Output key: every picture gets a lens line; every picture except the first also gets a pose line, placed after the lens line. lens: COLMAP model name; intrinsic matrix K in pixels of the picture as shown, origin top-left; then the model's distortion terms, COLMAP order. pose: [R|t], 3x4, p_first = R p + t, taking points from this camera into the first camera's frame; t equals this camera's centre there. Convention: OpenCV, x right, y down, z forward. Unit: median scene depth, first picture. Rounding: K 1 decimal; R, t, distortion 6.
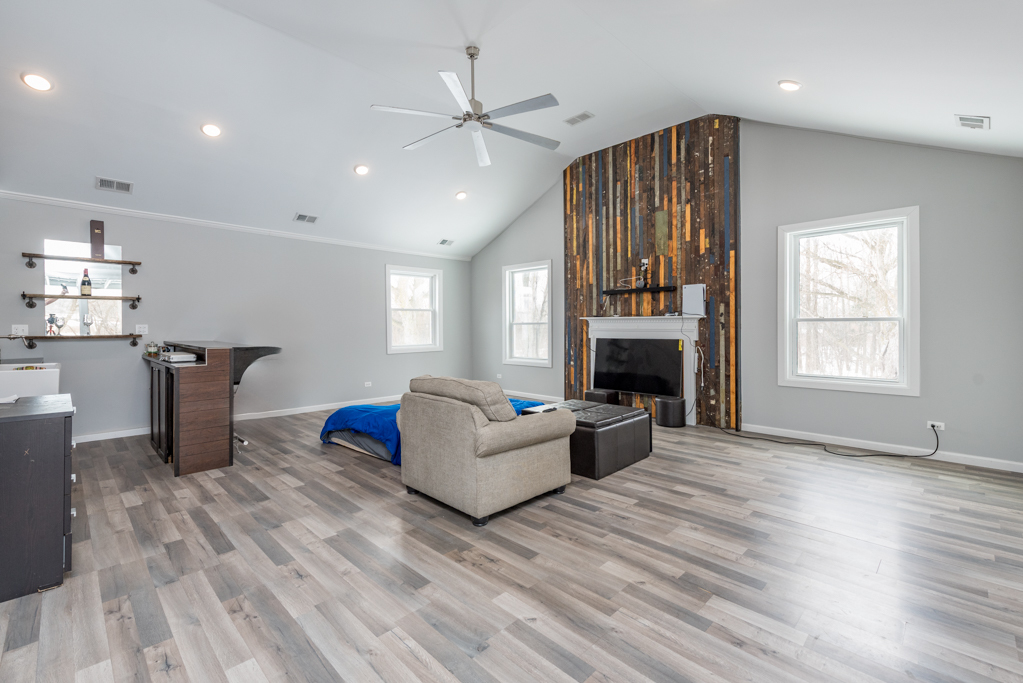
lens RADIAL K [[462.7, 0, 513.9], [0, 462.7, 323.5], [0, 0, 1]] dist [-0.000092, 0.000023]
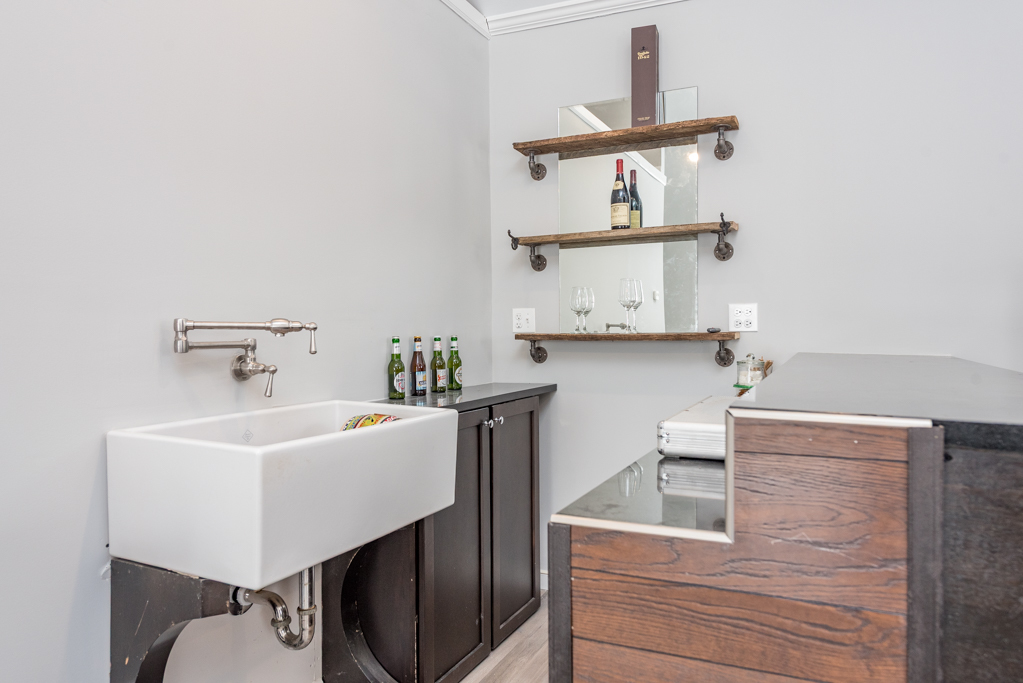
lens RADIAL K [[715.1, 0, 511.5], [0, 715.1, 341.5], [0, 0, 1]] dist [0.000617, 0.000771]
pose [[0.360960, 0.011667, -0.932508, -0.401471], [0.005306, 0.999880, 0.014564, 0.024199], [0.932566, -0.010205, 0.360855, 0.700343]]
